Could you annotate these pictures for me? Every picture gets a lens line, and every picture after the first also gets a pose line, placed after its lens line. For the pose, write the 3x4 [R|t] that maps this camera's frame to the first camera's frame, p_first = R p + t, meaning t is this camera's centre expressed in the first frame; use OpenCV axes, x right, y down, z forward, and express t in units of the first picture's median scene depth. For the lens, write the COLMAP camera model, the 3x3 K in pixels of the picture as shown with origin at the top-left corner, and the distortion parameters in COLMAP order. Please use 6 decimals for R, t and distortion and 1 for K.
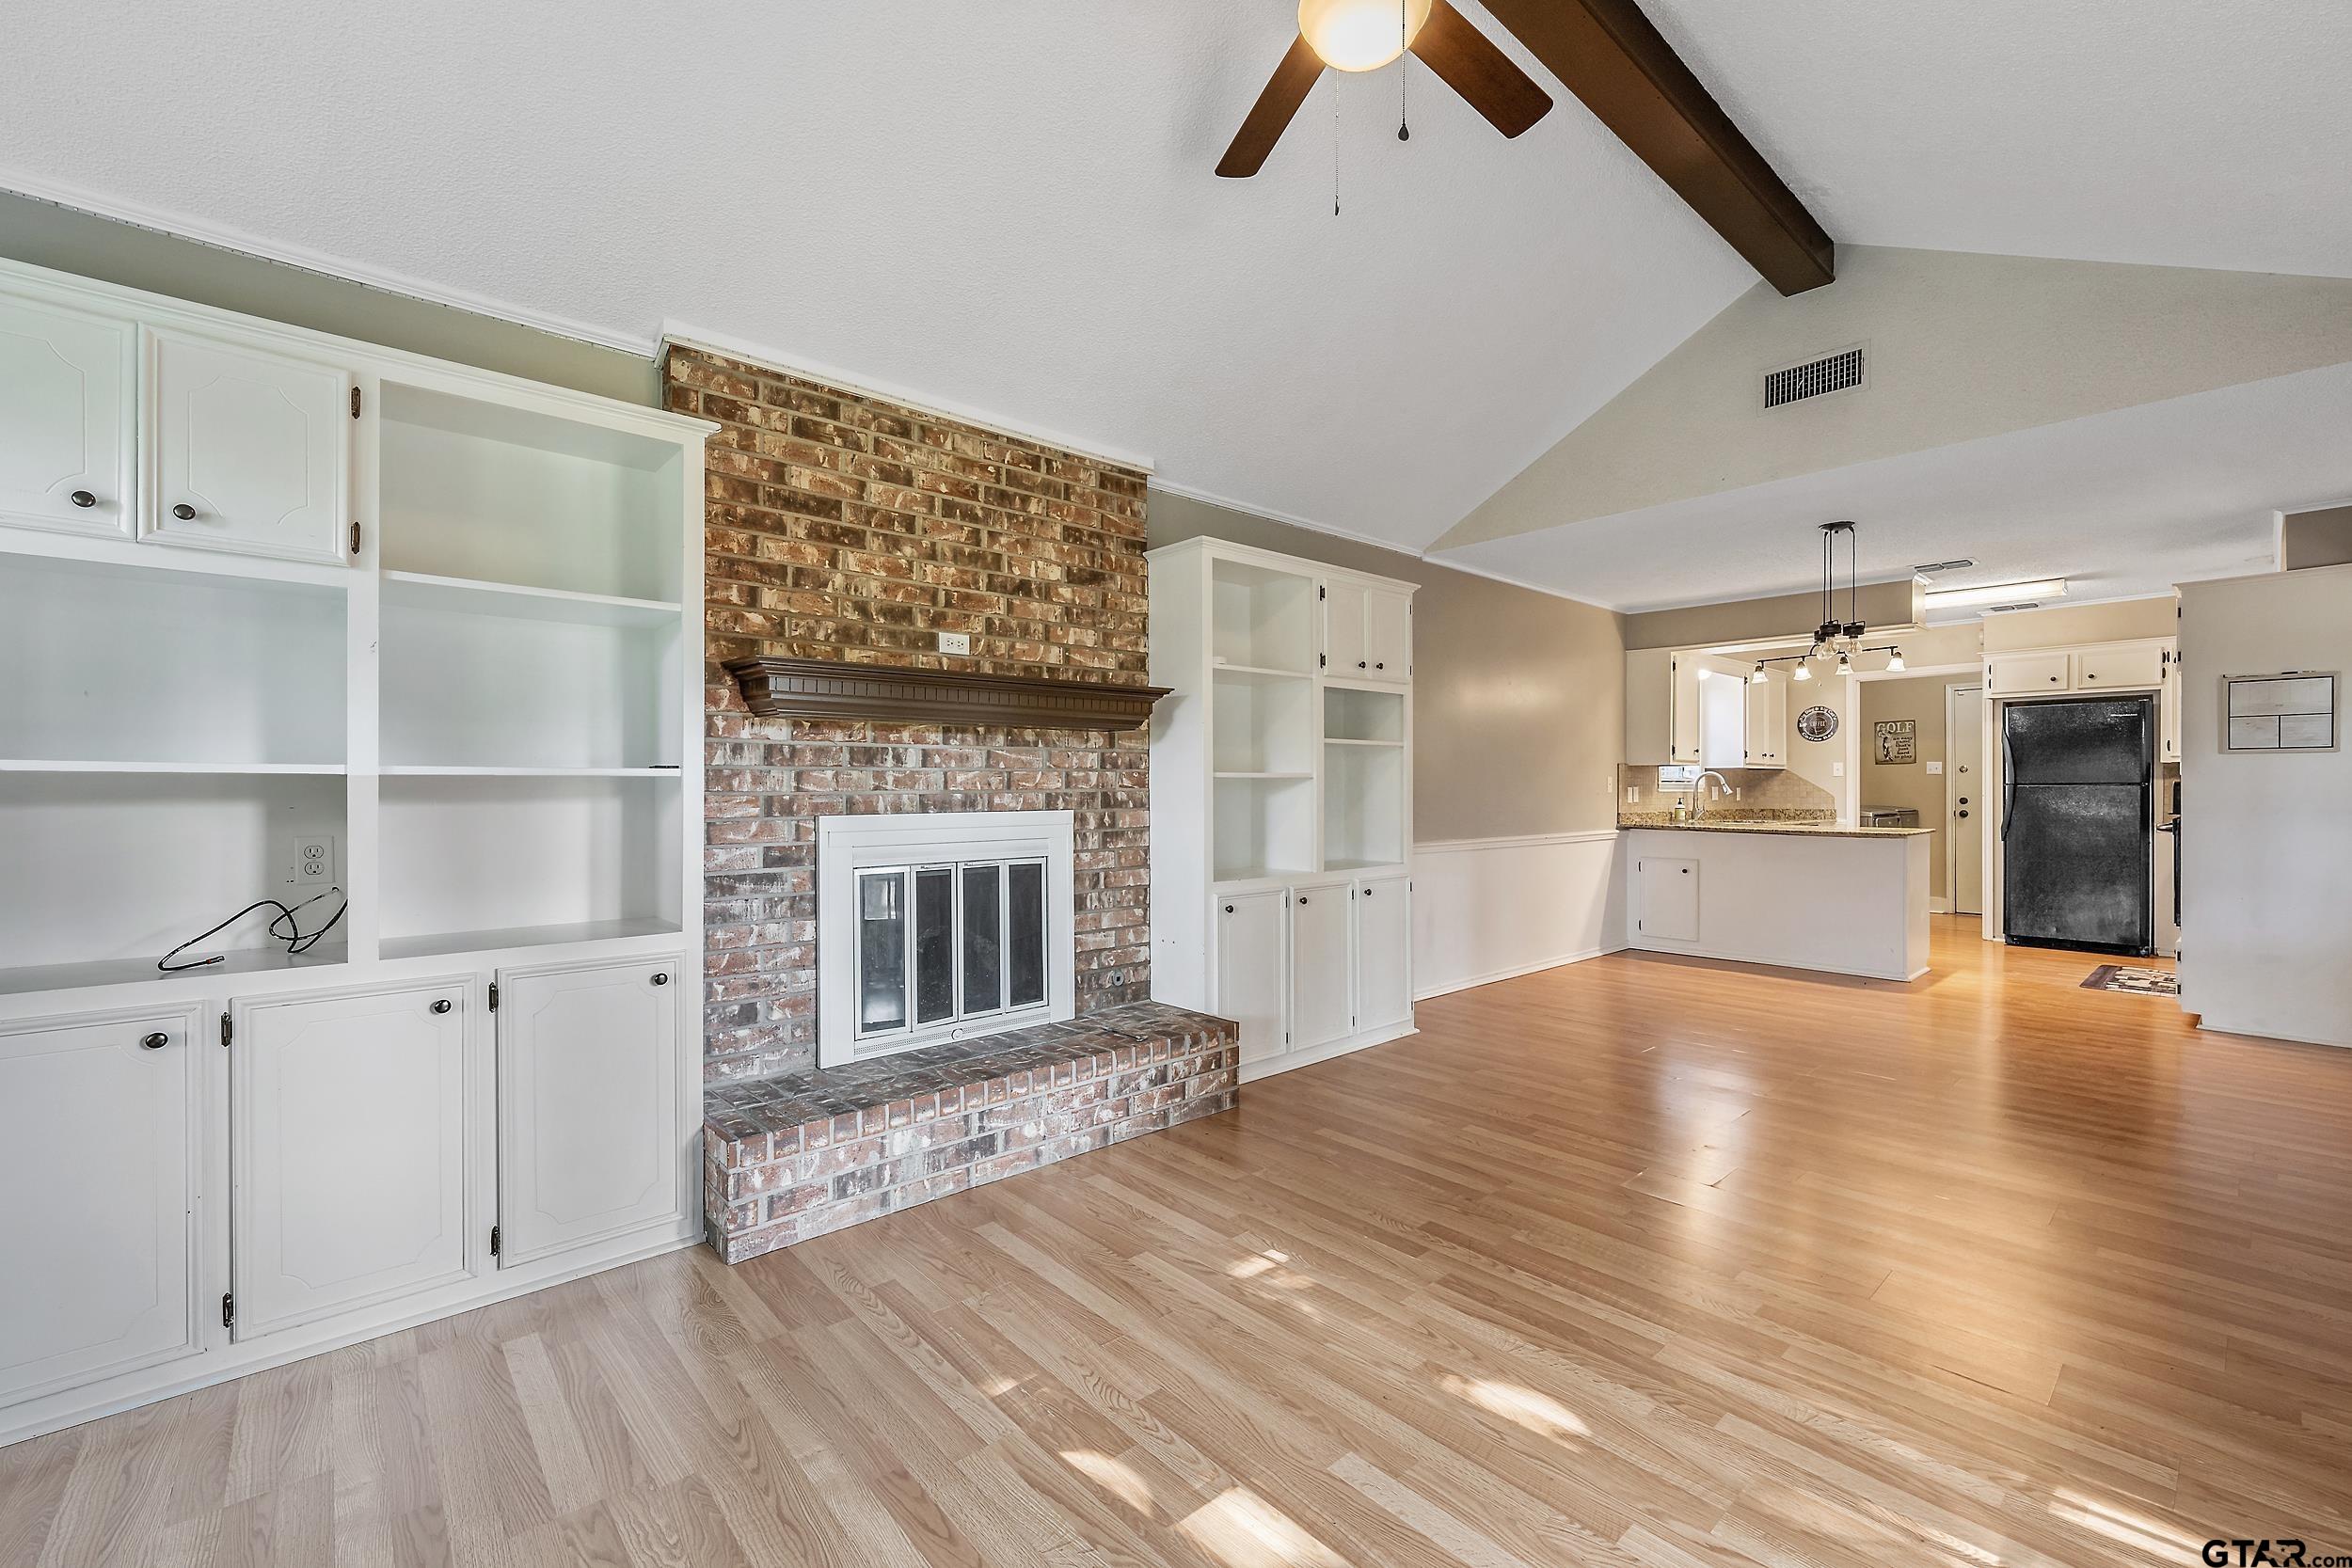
lens RADIAL K [[1005.4, 0, 1166.0], [0, 1005.4, 785.7], [0, 0, 1]] dist [0.002272, 0.000084]
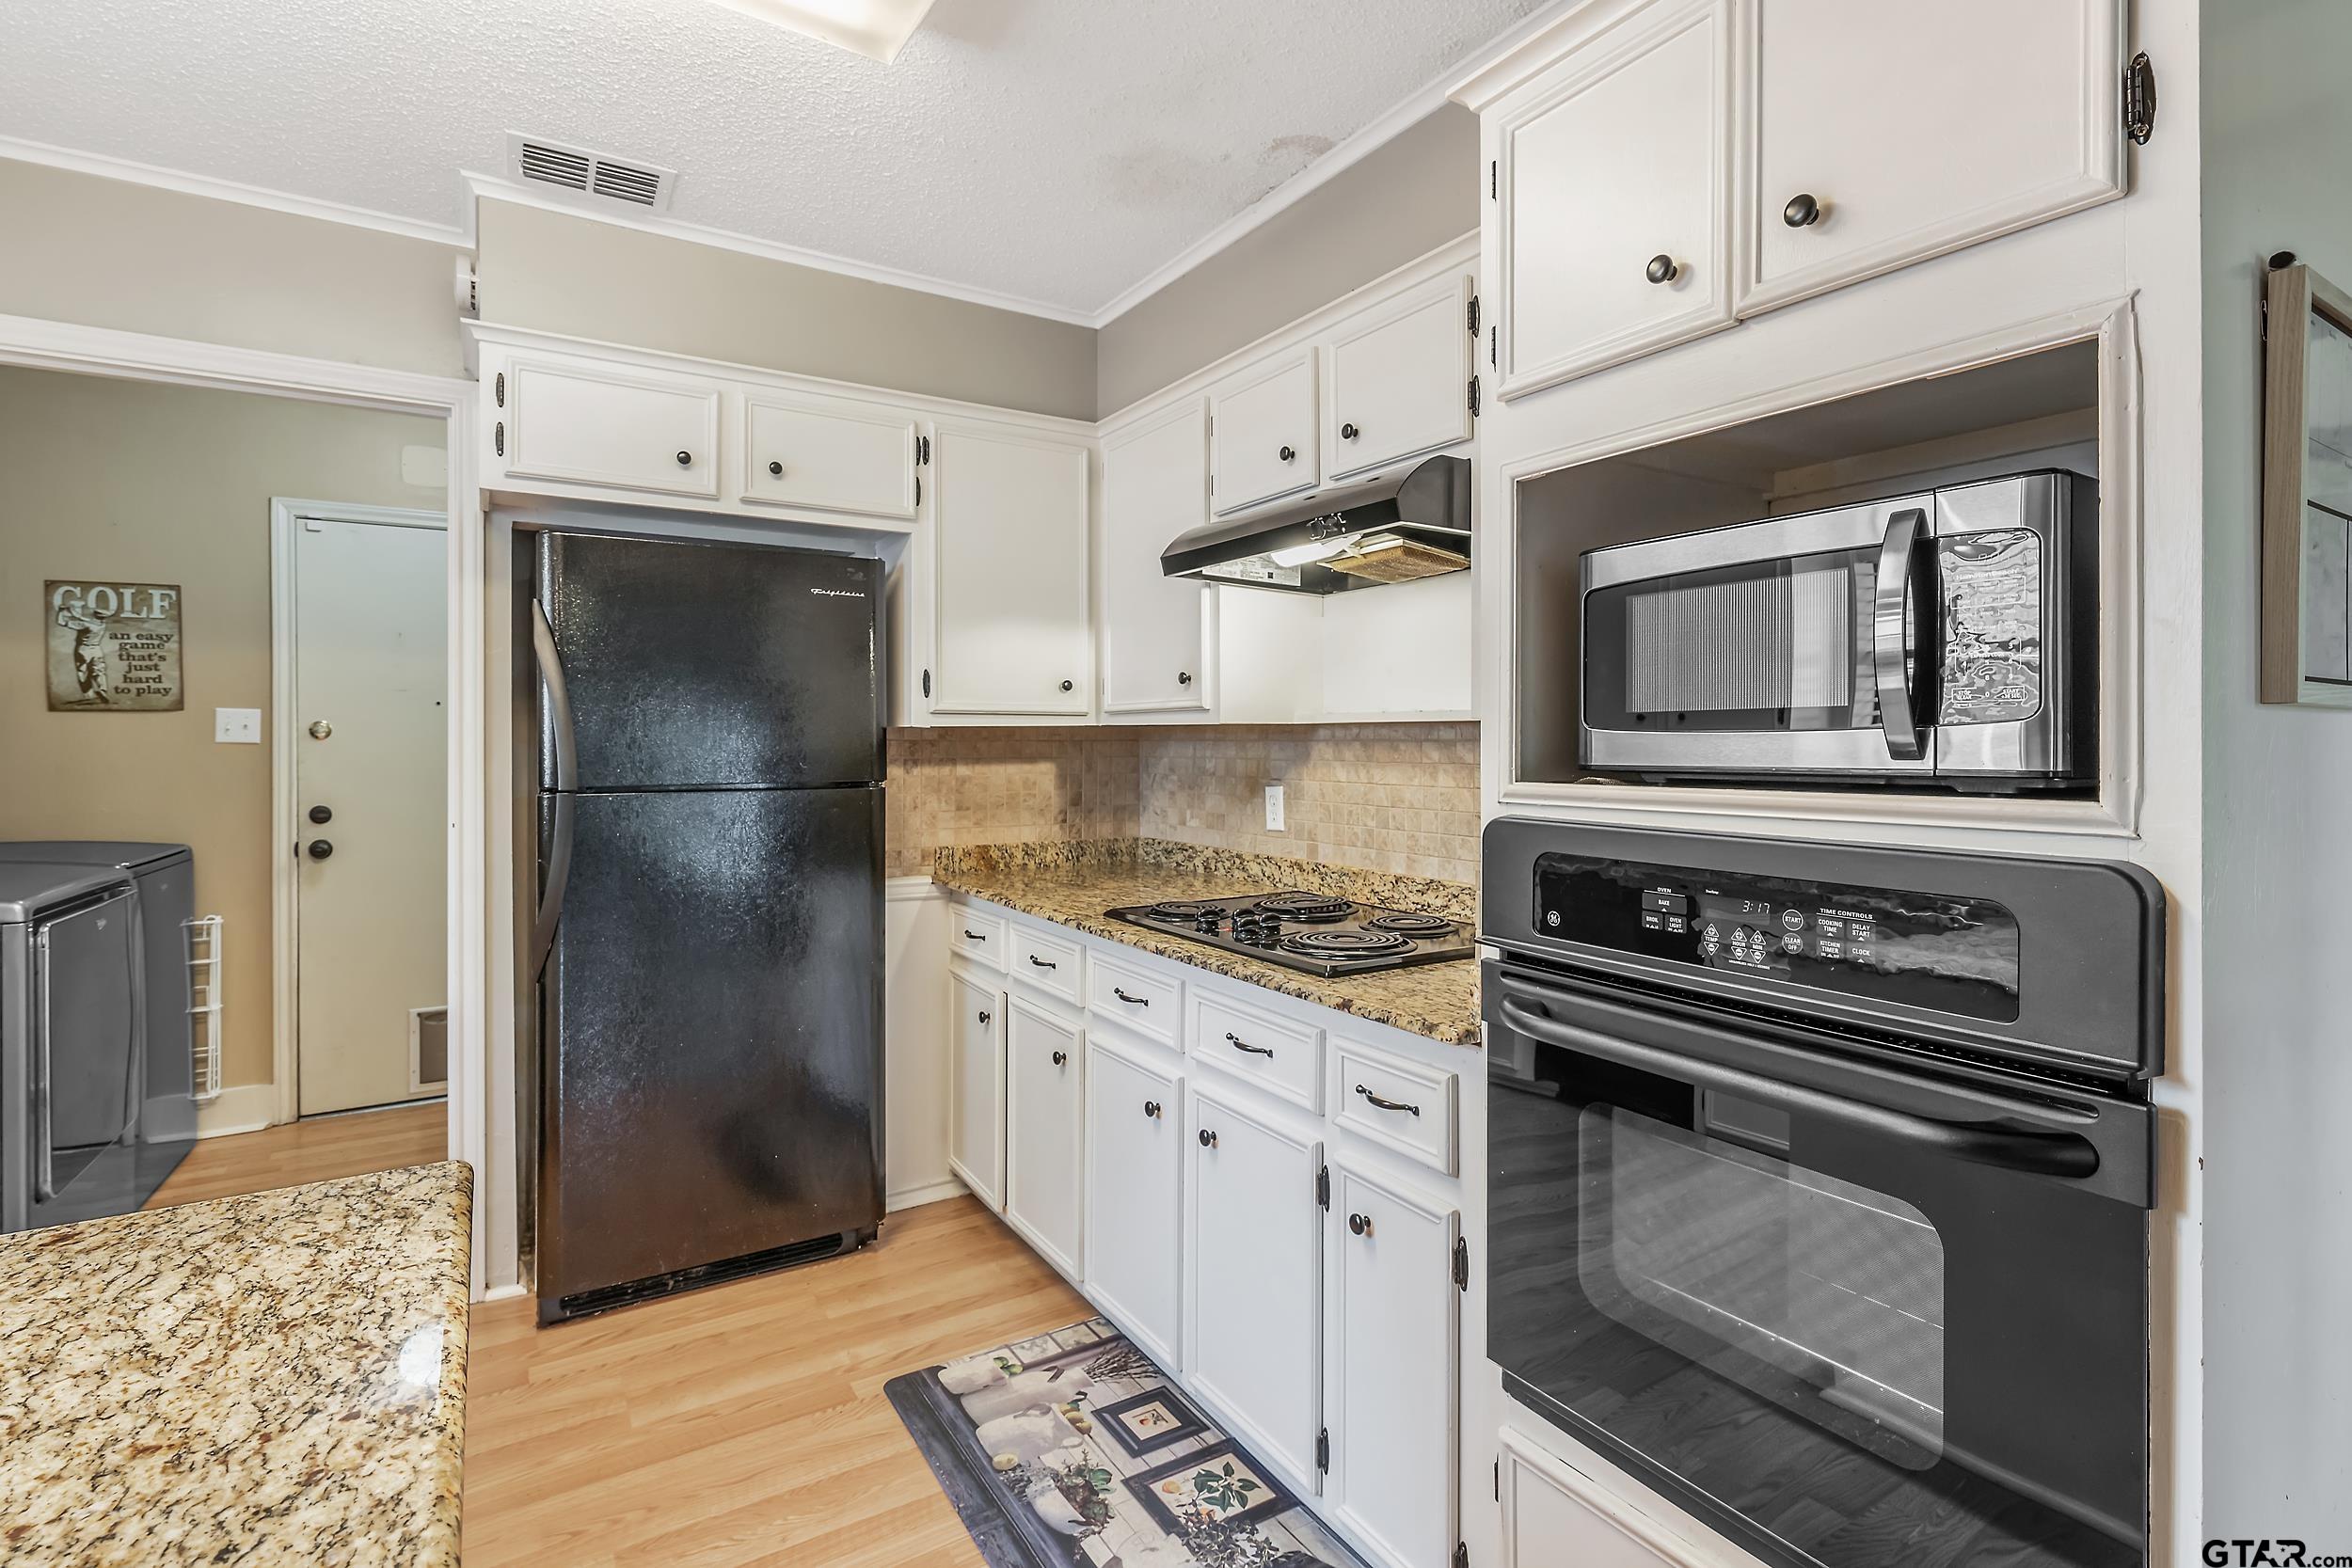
lens RADIAL K [[1111.9, 0, 1192.0], [0, 1111.9, 746.1], [0, 0, 1]] dist [-0.000569, -0.001336]
pose [[0.168538, -0.002043, 0.985693, 0.563574], [-0.003776, 0.999989, 0.002718, -0.016569], [-0.985688, -0.004181, 0.168529, 0.783757]]
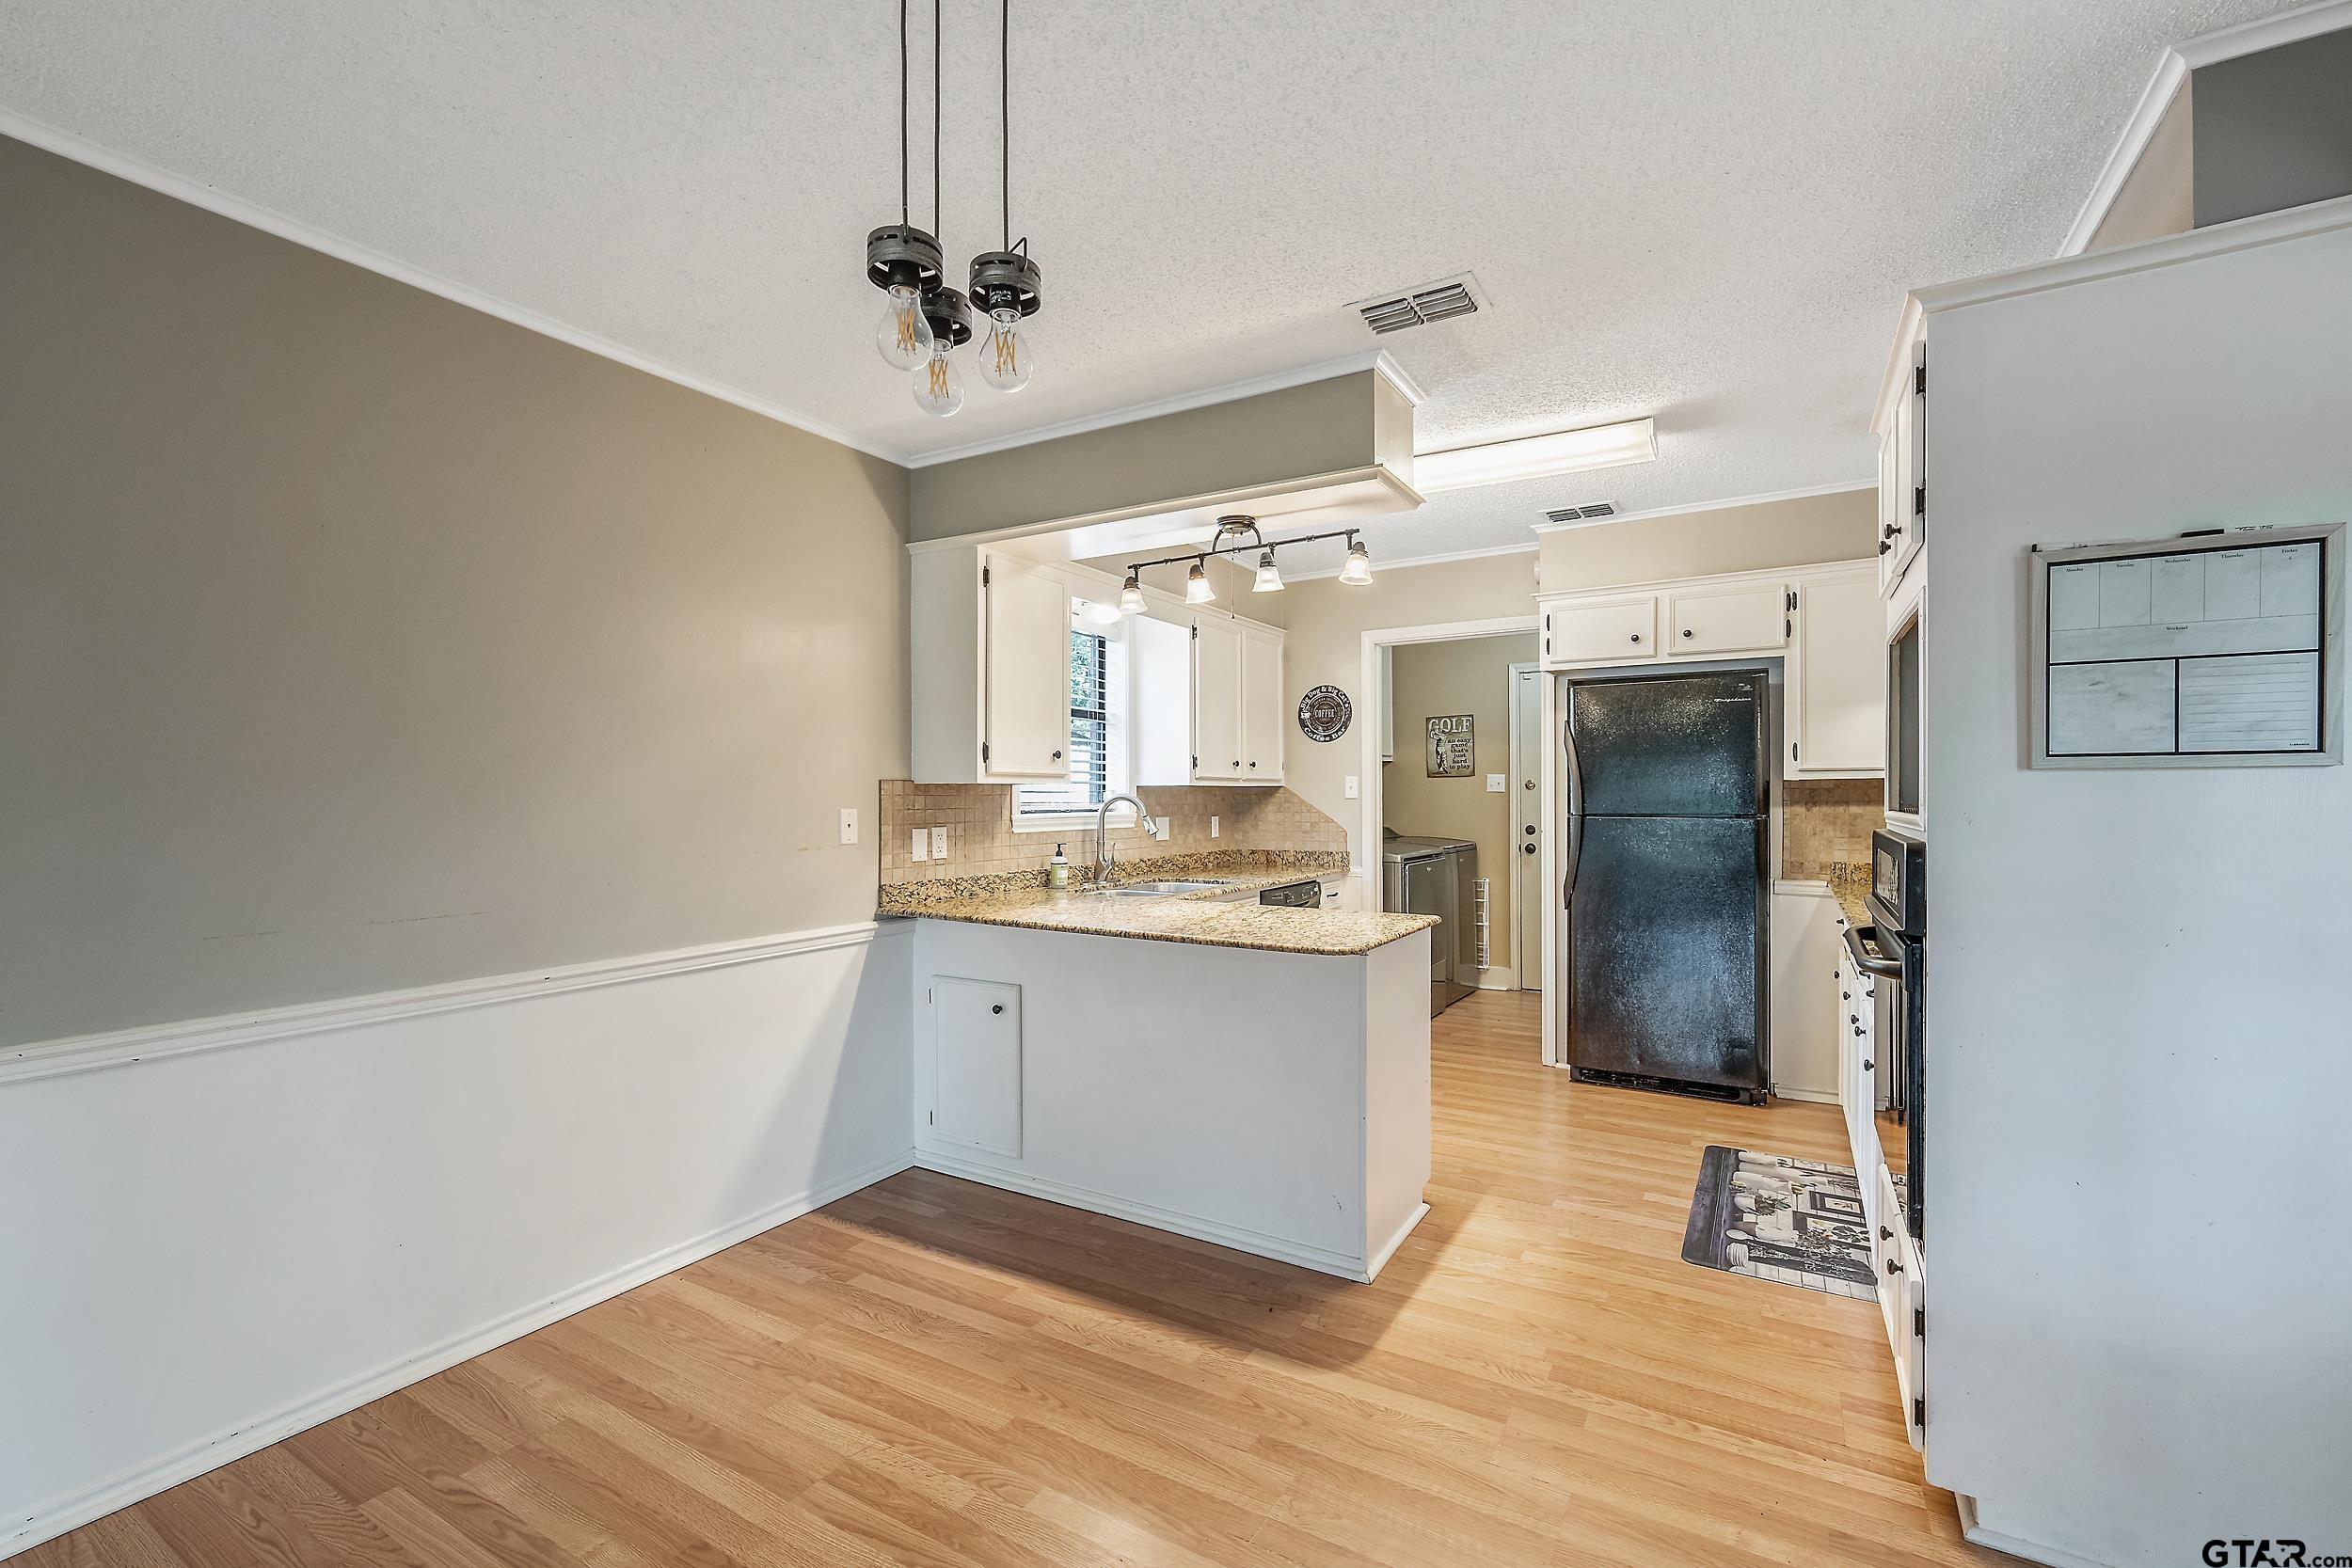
lens RADIAL K [[1005.4, 0, 1188.2], [0, 1005.4, 788.4], [0, 0, 1]] dist [0.002272, 0.000084]
pose [[0.953595, -0.001597, 0.301090, 0.452657], [0.002247, 0.999996, -0.001811, -0.017057], [-0.301085, 0.002404, 0.953594, 0.515935]]
